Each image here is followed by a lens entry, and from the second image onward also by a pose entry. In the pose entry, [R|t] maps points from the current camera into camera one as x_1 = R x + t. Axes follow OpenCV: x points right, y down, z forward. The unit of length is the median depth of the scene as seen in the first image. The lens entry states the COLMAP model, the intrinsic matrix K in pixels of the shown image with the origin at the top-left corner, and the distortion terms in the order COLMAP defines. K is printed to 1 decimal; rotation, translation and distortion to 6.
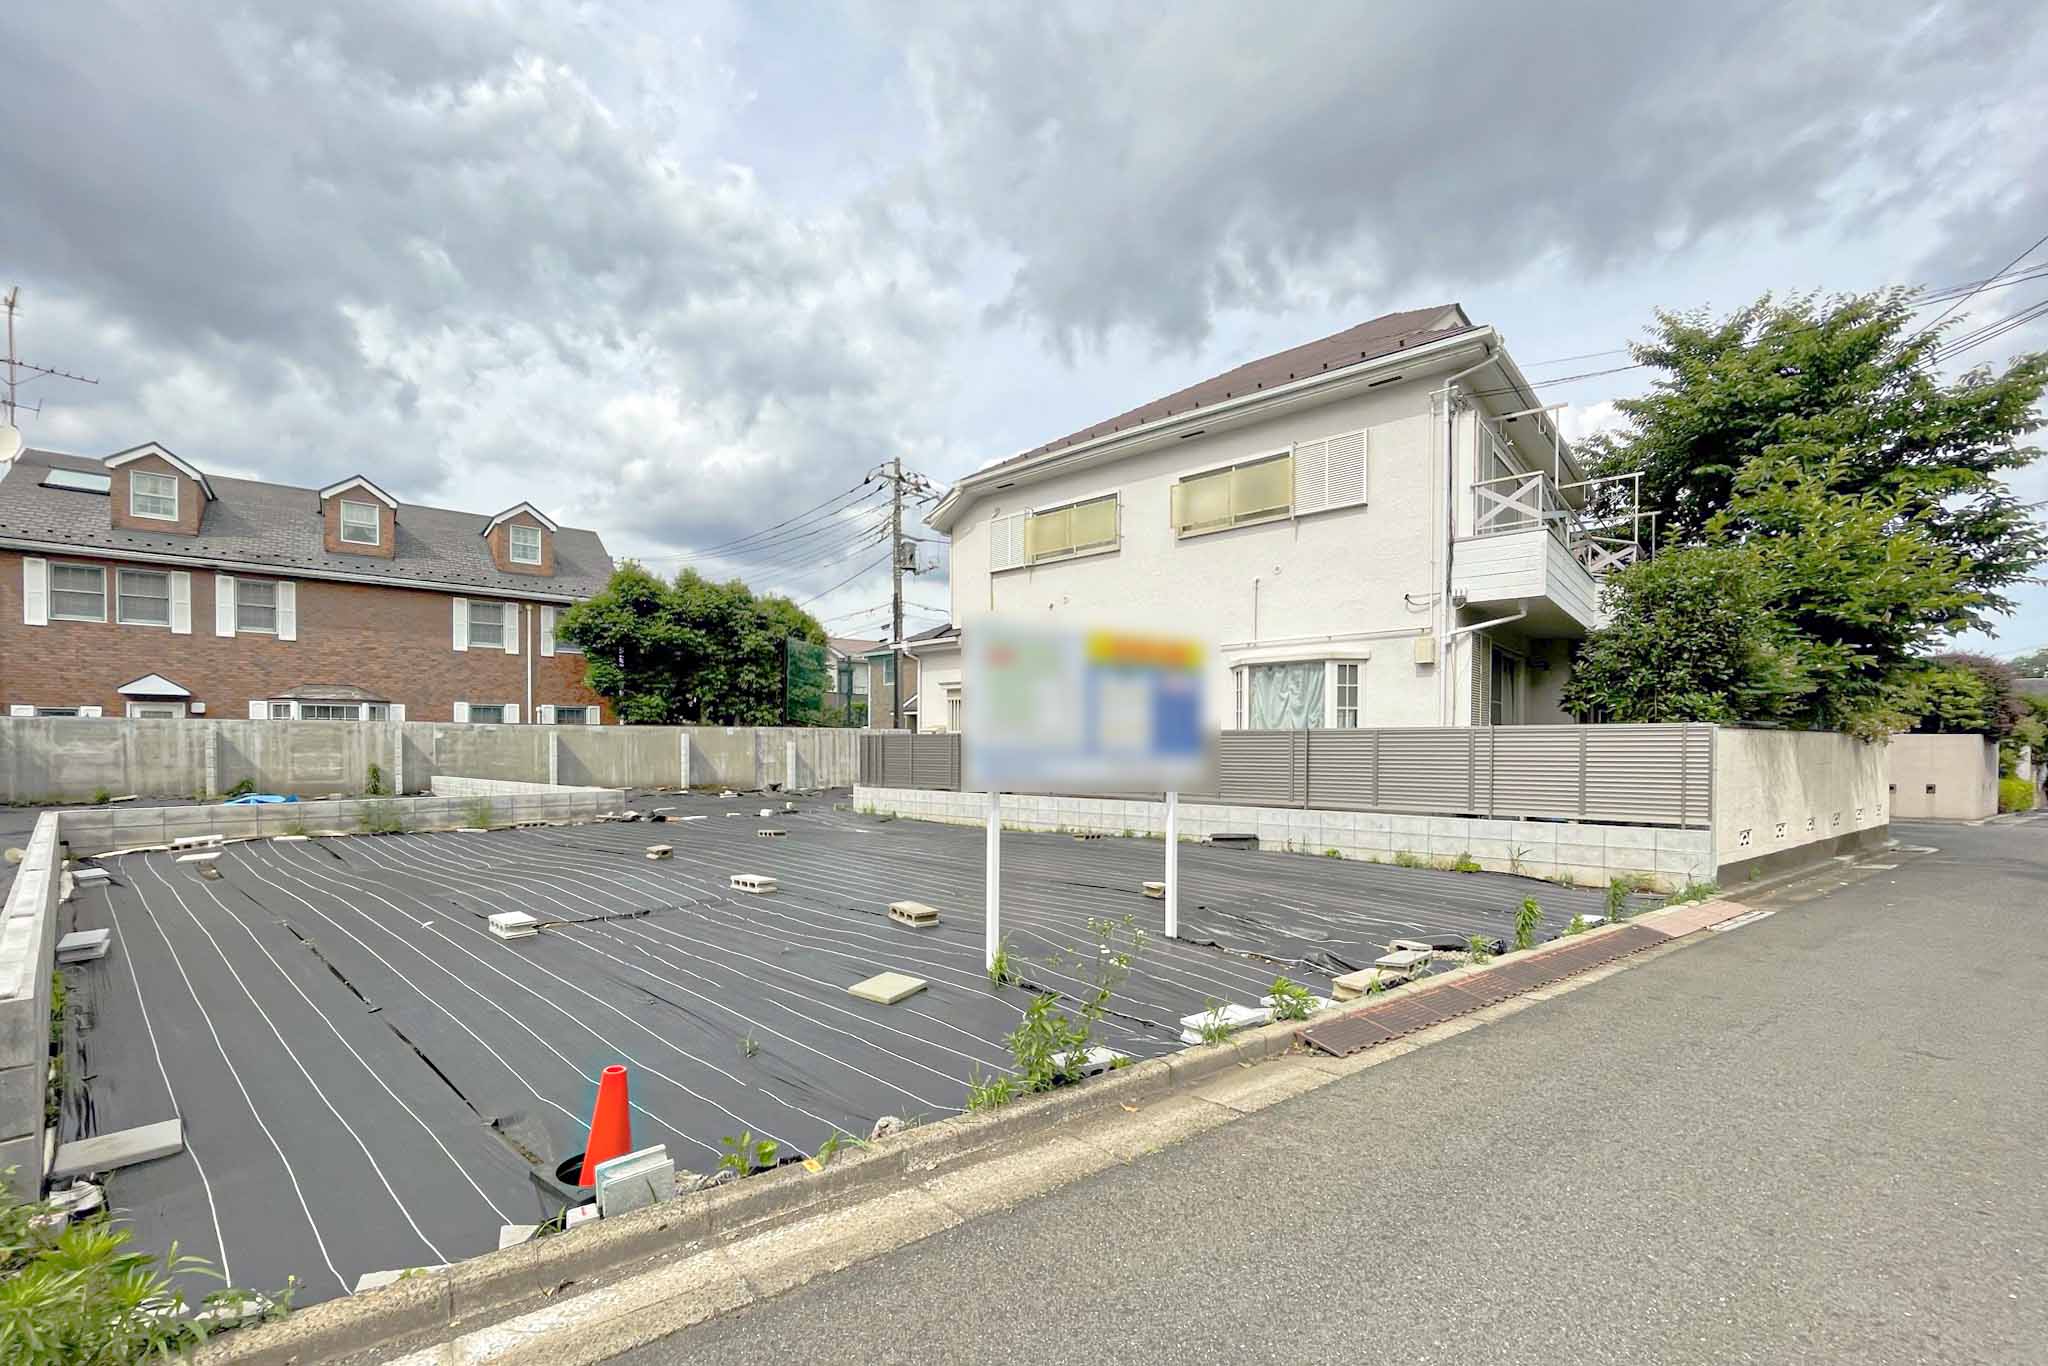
lens RADIAL K [[838.6, 0, 1025.3], [0, 838.6, 762.7], [0, 0, 1]] dist [-0.002109, 0.000009]
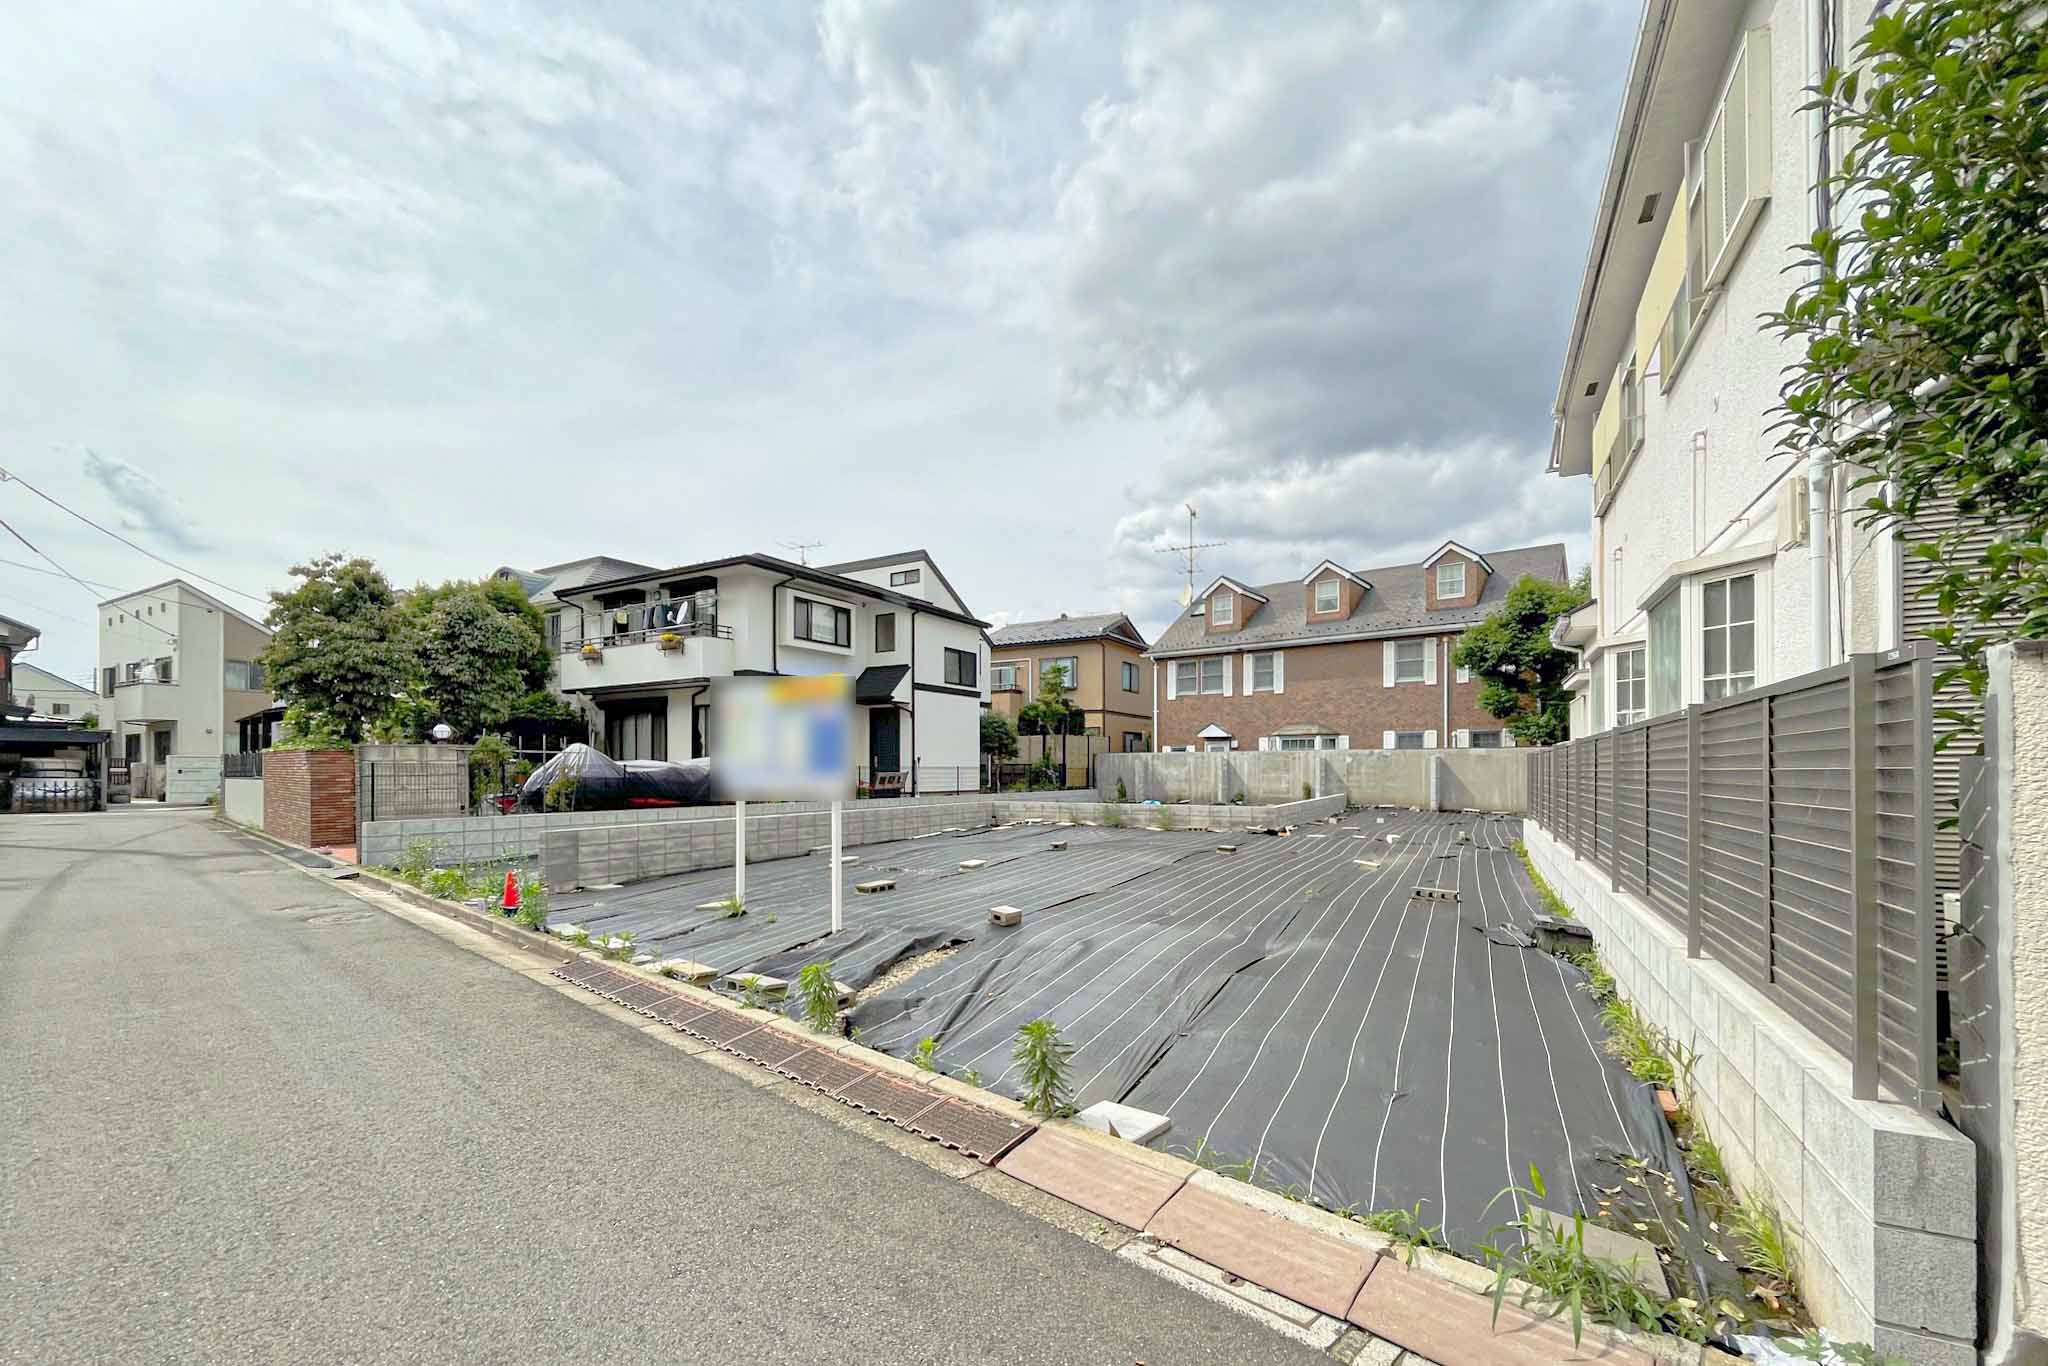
lens RADIAL K [[838.6, 0, 1025.3], [0, 838.6, 762.7], [0, 0, 1]] dist [-0.002109, 0.000009]
pose [[0.221651, -0.010109, -0.975074, 0.570394], [-0.017788, 0.999738, -0.014409, -0.004909], [0.974964, 0.020538, 0.221413, 0.417955]]
